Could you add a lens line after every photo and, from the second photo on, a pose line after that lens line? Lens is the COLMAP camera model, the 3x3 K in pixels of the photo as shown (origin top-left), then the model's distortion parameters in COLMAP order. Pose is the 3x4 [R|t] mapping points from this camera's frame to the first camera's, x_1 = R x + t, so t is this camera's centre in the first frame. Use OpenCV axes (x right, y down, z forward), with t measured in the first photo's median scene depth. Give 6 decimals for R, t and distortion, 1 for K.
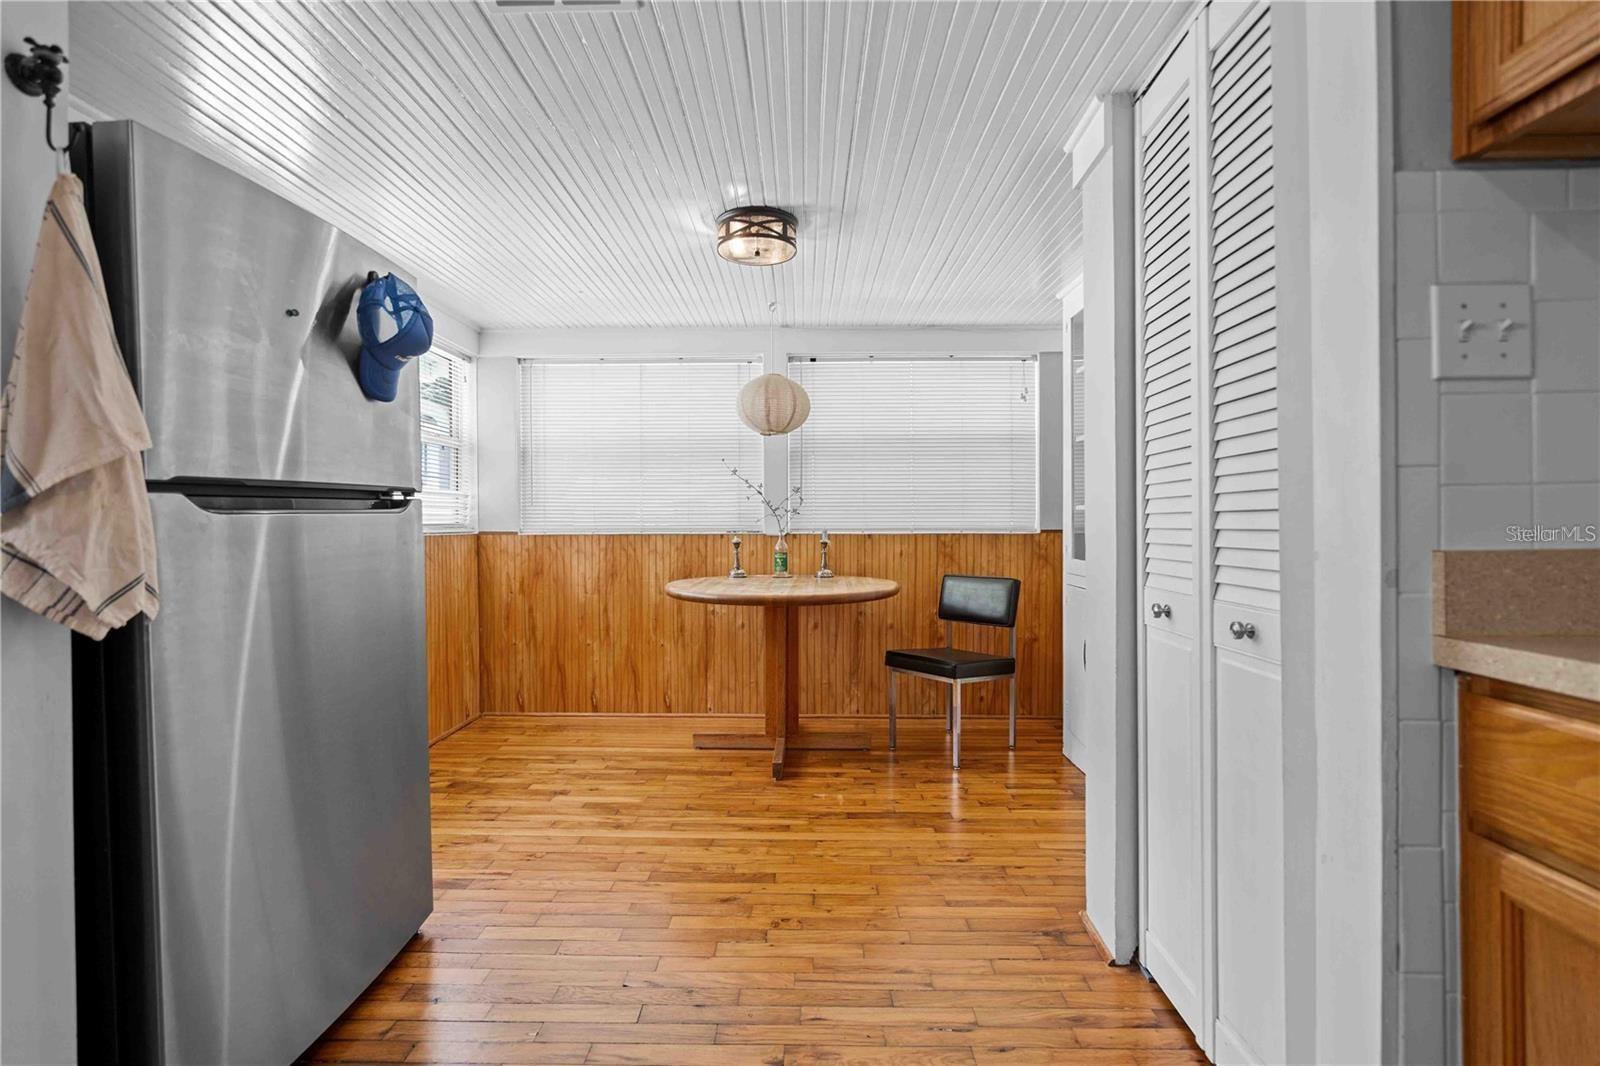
lens RADIAL K [[730.0, 0, 797.9], [0, 730.0, 530.7], [0, 0, 1]] dist [-0.000688, -0.000165]
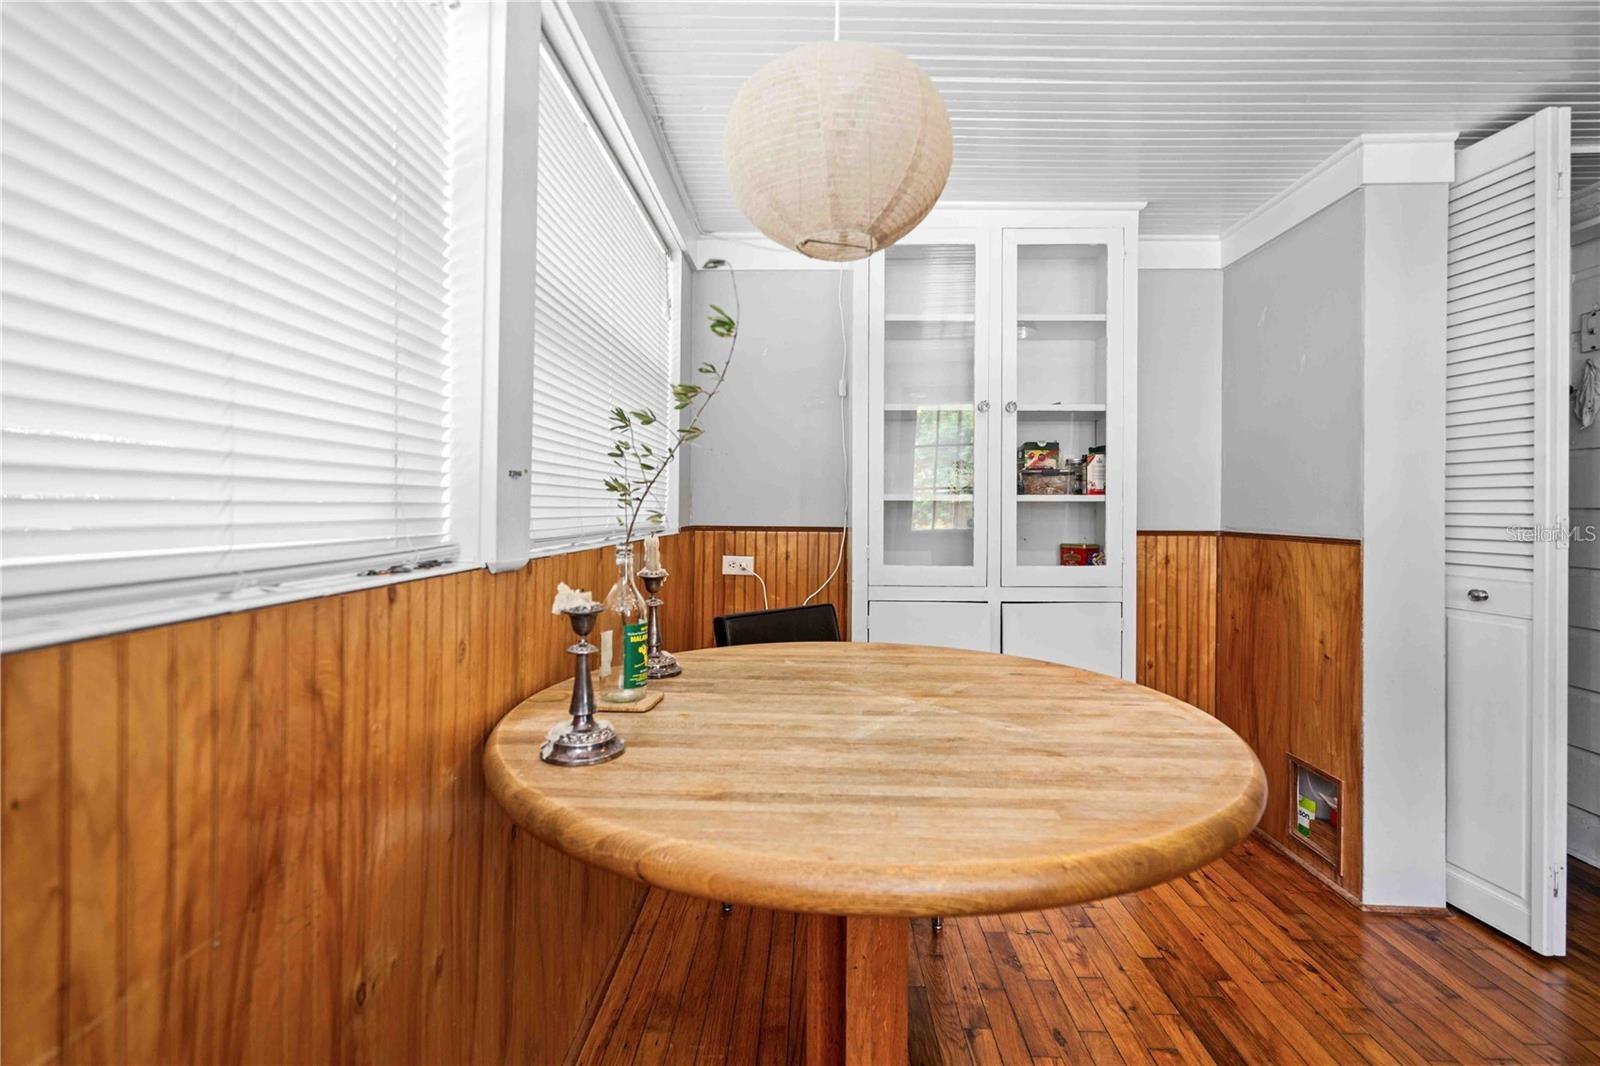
lens RADIAL K [[730.0, 0, 801.1], [0, 730.0, 516.4], [0, 0, 1]] dist [-0.000688, -0.000165]
pose [[-0.003182, -0.005700, 0.999979, -0.407651], [0.001608, 0.999982, 0.005705, -0.018707], [-0.999994, 0.001626, -0.003173, 1.180082]]
